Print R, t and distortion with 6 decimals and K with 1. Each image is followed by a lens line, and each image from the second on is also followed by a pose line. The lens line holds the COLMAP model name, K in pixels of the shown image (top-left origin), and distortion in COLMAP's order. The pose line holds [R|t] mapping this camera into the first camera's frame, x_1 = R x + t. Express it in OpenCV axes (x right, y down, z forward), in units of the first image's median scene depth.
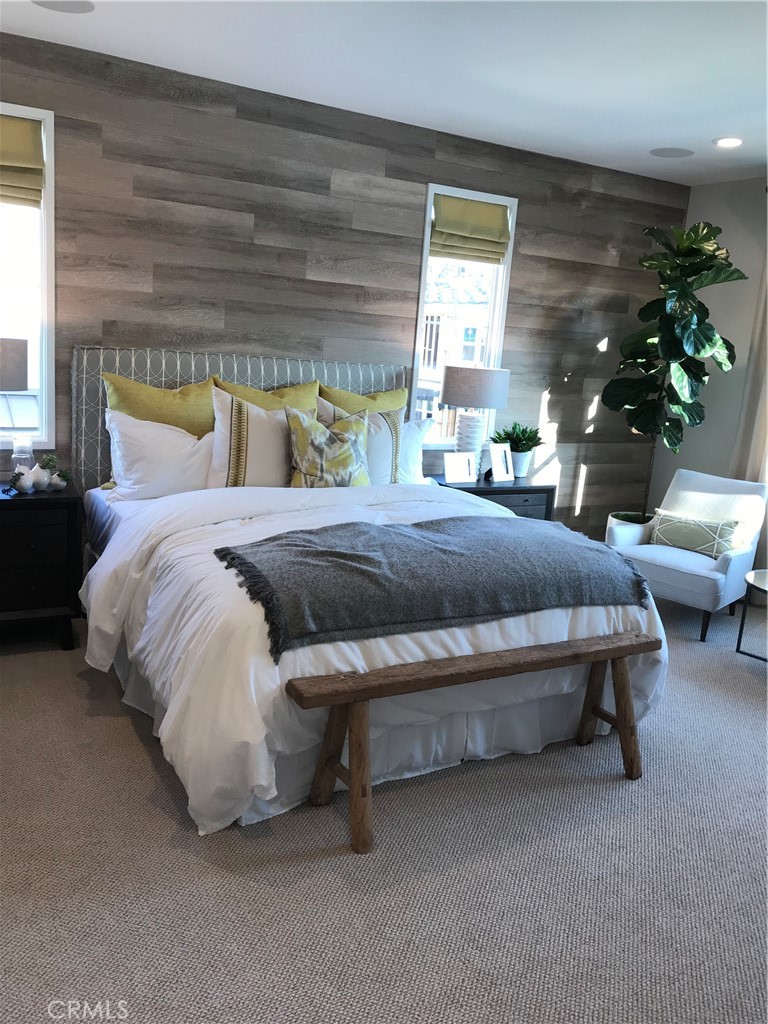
lens RADIAL K [[861.6, 0, 384.0], [0, 861.6, 512.0], [0, 0, 1]] dist [0.000693, 0.010600]
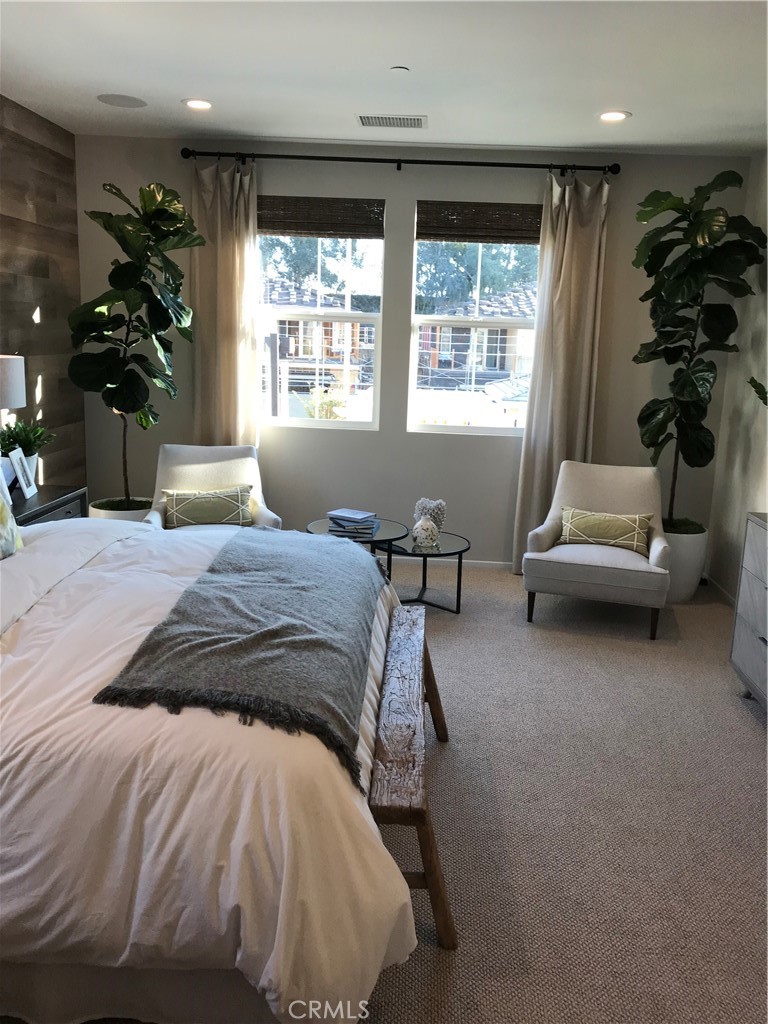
lens RADIAL K [[861.6, 0, 384.0], [0, 861.6, 512.0], [0, 0, 1]] dist [0.000693, 0.010600]
pose [[0.521414, -0.230073, 0.821702, -0.335916], [0.174685, 0.971351, 0.161127, -0.089449], [-0.835232, 0.059525, 0.546666, 0.280071]]
